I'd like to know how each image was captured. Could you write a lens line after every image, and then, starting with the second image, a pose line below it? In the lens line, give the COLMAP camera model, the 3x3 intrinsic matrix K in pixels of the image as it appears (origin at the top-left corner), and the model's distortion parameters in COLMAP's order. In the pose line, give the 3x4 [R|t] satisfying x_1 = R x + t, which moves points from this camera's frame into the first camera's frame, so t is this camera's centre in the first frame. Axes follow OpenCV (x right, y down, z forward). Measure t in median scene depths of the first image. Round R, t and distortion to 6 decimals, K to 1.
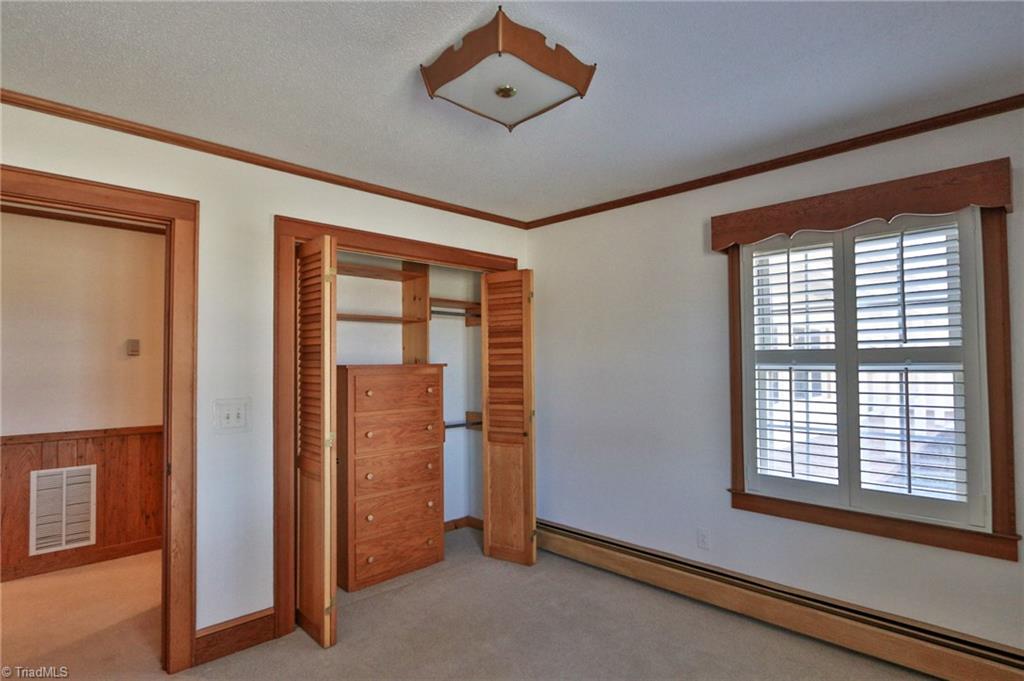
lens RADIAL K [[563.5, 0, 510.3], [0, 563.5, 346.6], [0, 0, 1]] dist [-0.004226, -0.001460]
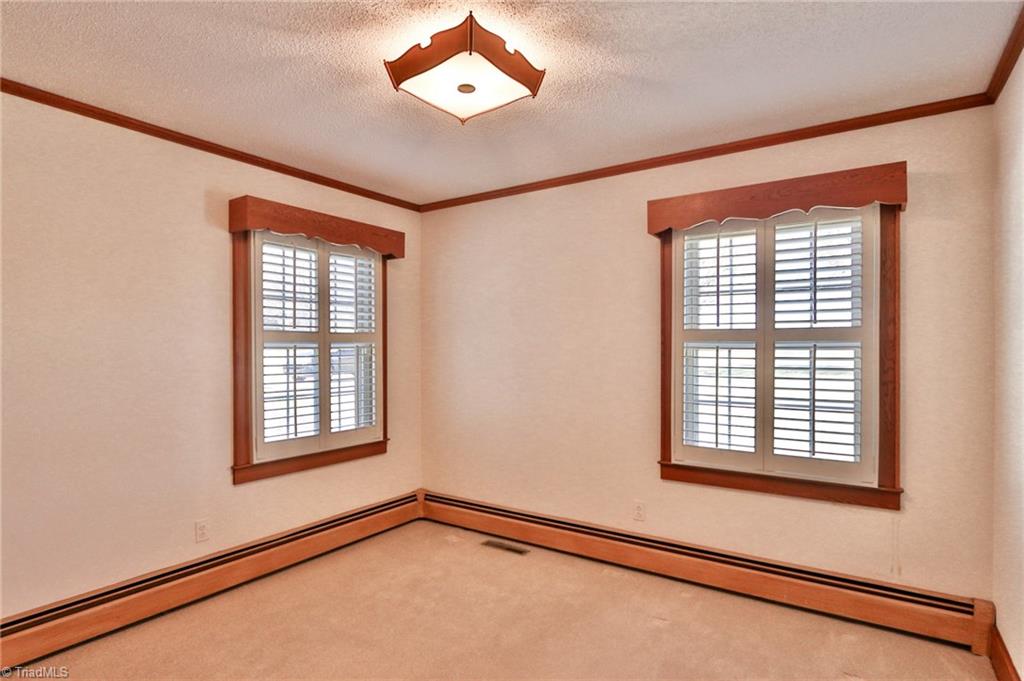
lens RADIAL K [[528.7, 0, 513.7], [0, 528.7, 343.3], [0, 0, 1]] dist [-0.023695, -0.000239]
pose [[0.973871, -0.001686, 0.227095, -0.109610], [-0.005447, 0.999511, 0.030778, 0.003917], [-0.227036, -0.031211, 0.973386, 0.116498]]
